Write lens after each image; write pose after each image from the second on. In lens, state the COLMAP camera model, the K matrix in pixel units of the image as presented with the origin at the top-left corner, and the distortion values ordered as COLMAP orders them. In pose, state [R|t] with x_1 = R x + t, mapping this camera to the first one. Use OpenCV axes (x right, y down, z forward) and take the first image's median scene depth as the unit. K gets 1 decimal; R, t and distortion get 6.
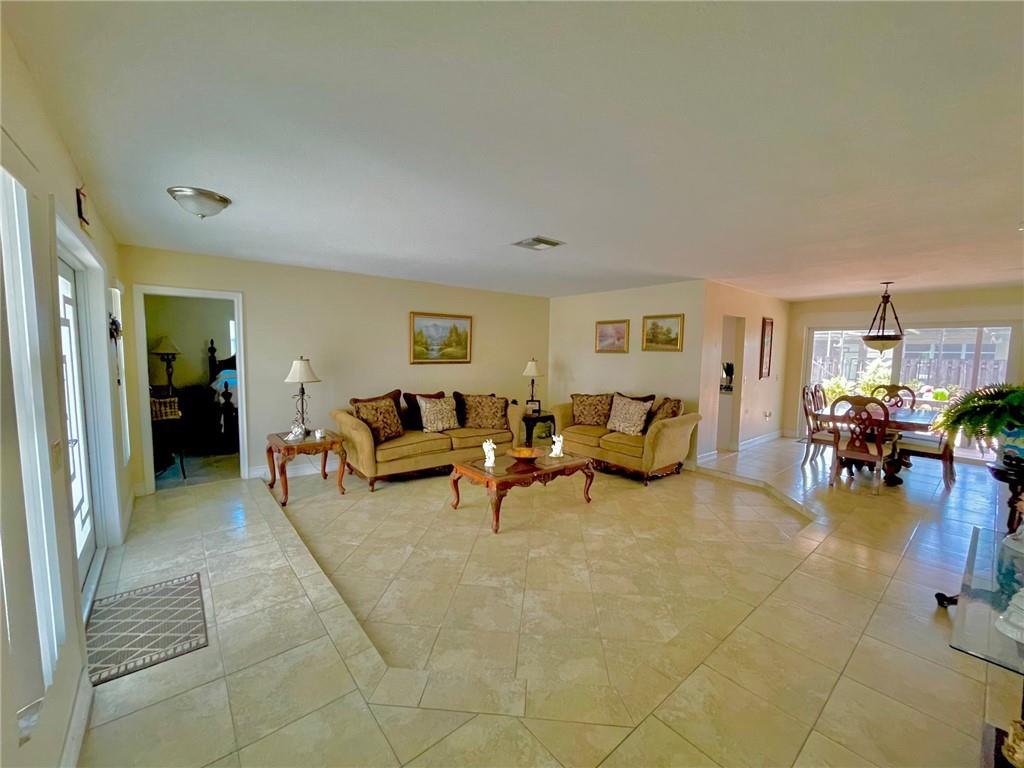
lens RADIAL K [[413.1, 0, 512.0], [0, 413.1, 384.0], [0, 0, 1]] dist [-0.013000, 0.000143]
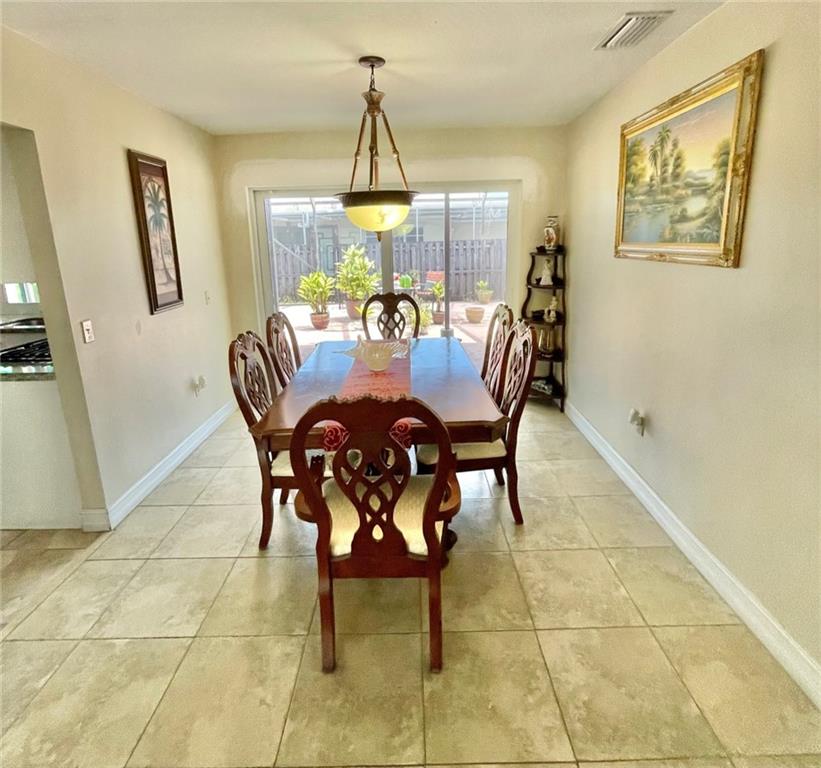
lens RADIAL K [[543.1, 0, 410.5], [0, 543.1, 384.0], [0, 0, 1]] dist [0.000542, -0.000385]
pose [[0.666856, -0.221677, 0.711451, 0.372267], [0.096398, 0.972369, 0.212619, -0.032342], [-0.738925, -0.073204, 0.669799, 0.448416]]
